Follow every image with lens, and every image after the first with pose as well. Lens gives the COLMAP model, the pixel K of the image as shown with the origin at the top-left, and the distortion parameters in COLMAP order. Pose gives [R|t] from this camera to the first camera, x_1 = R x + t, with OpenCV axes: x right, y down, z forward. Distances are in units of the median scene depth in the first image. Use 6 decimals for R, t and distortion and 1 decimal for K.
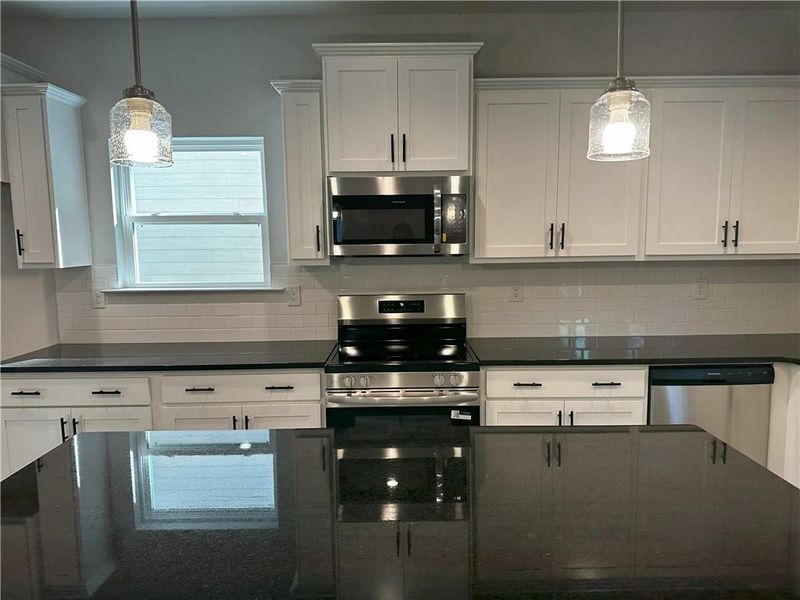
lens RADIAL K [[555.3, 0, 400.0], [0, 555.3, 300.0], [0, 0, 1]] dist [0.007604, -0.000275]
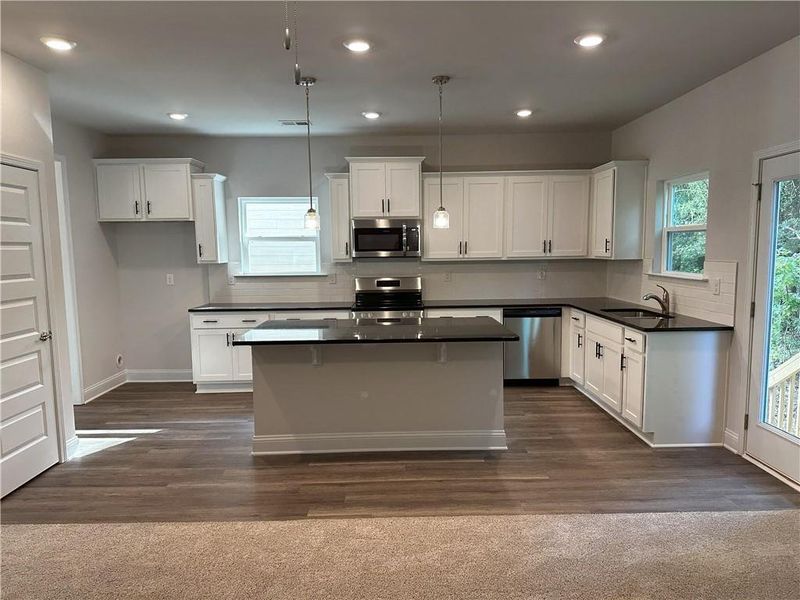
lens RADIAL K [[555.3, 0, 400.0], [0, 555.3, 300.0], [0, 0, 1]] dist [0.007604, -0.000275]
pose [[0.999999, 0.000147, -0.001475, 0.050730], [-0.000163, 0.999938, -0.011136, 0.099900], [0.001473, 0.011136, 0.999937, -1.033802]]
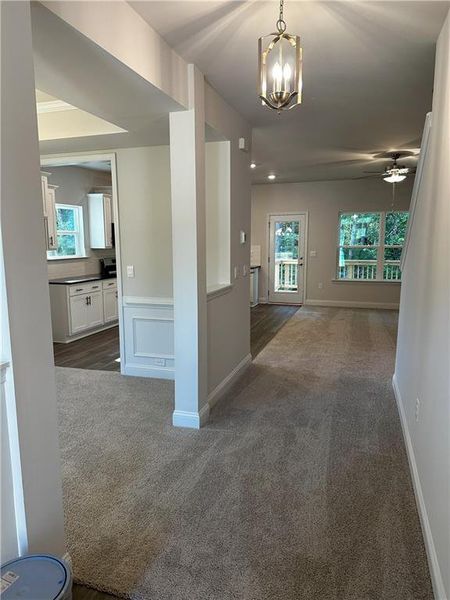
lens RADIAL K [[416.4, 0, 225.0], [0, 416.4, 300.0], [0, 0, 1]] dist [0.007604, -0.000275]
pose [[0.324022, -0.123776, 0.937918, -2.385615], [0.098452, 0.990433, 0.096694, 0.072060], [-0.940913, 0.061009, 0.333108, -0.489227]]
